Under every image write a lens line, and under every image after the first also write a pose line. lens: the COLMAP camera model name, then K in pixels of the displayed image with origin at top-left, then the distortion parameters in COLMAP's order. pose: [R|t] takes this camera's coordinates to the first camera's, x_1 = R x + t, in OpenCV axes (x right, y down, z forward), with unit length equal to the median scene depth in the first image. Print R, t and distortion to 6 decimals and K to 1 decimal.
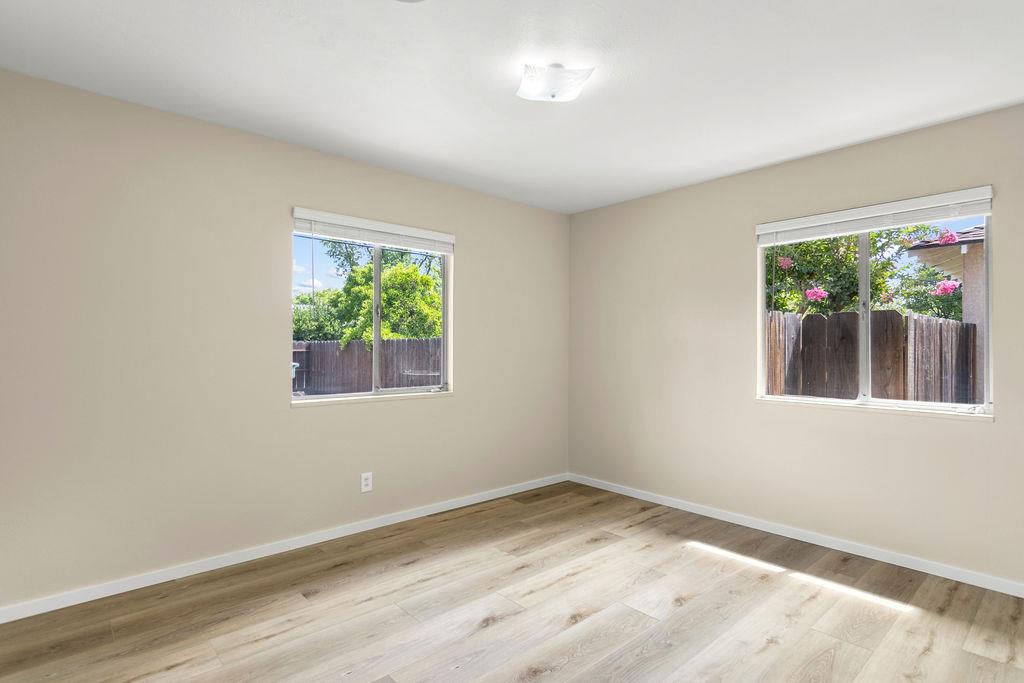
lens RADIAL K [[516.9, 0, 511.7], [0, 516.9, 346.6], [0, 0, 1]] dist [-0.001139, 0.000308]
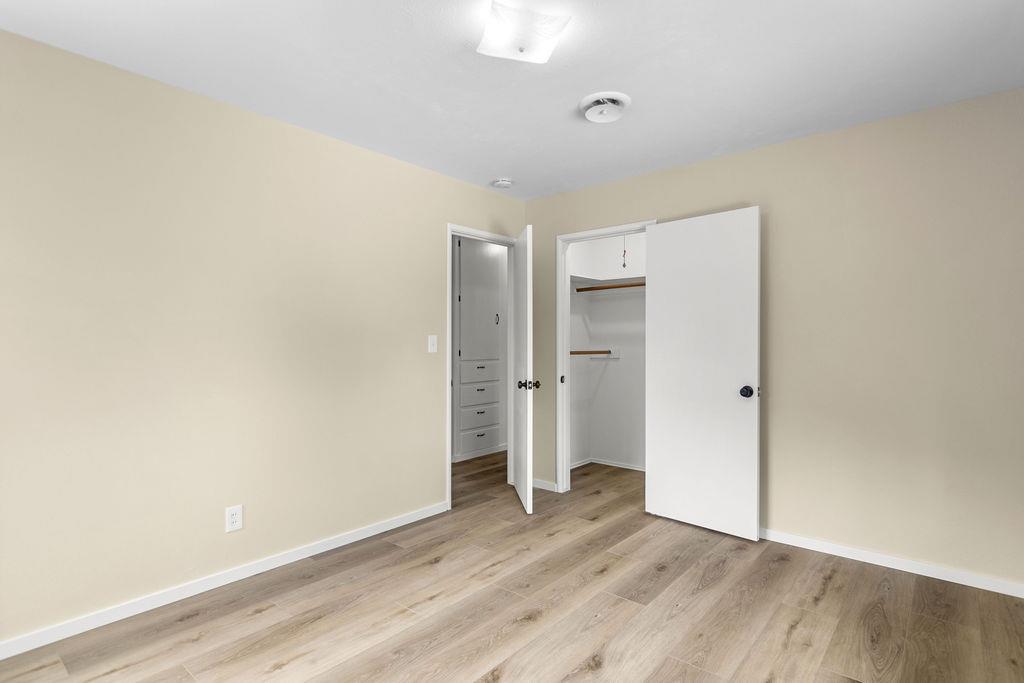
lens RADIAL K [[516.9, 0, 511.7], [0, 516.9, 346.6], [0, 0, 1]] dist [-0.001139, 0.000308]
pose [[-0.991510, -0.001337, -0.130023, 0.221045], [-0.002464, 0.999961, 0.008503, 0.000289], [0.130007, 0.008751, -0.991474, 1.984358]]
